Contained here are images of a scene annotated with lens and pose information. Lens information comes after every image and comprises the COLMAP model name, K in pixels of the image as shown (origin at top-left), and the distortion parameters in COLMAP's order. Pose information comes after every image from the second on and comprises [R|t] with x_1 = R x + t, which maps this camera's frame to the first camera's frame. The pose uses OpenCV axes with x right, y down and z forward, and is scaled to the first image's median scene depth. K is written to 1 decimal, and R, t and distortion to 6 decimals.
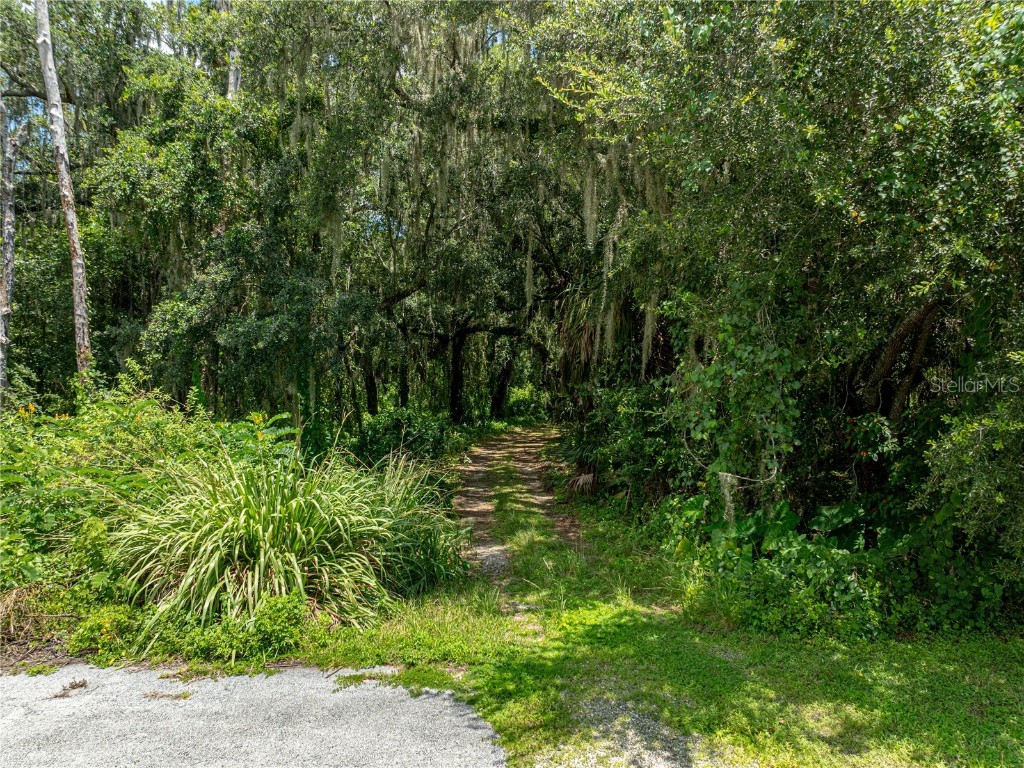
lens RADIAL K [[732.0, 0, 514.3], [0, 732.0, 386.5], [0, 0, 1]] dist [-0.033825, 0.021462]
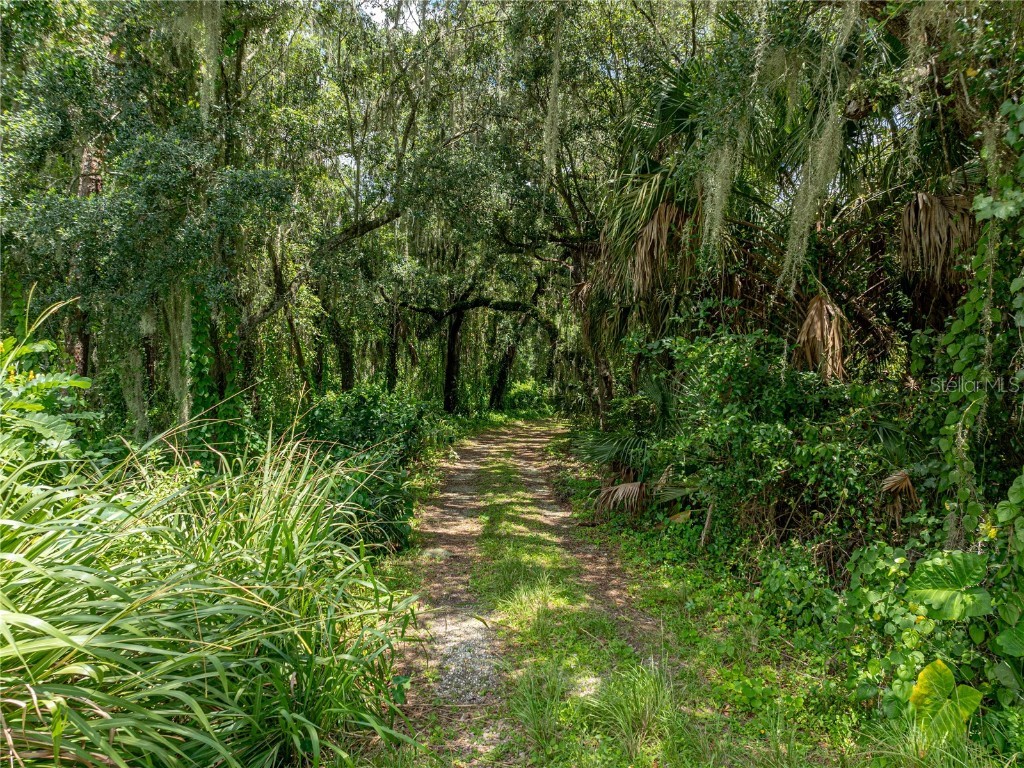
lens RADIAL K [[732.0, 0, 514.3], [0, 732.0, 386.5], [0, 0, 1]] dist [-0.033825, 0.021462]
pose [[0.999468, 0.032531, -0.002453, -0.000757], [-0.032523, 0.999466, 0.003289, 0.024168], [0.002559, -0.003207, 0.999992, 0.232463]]
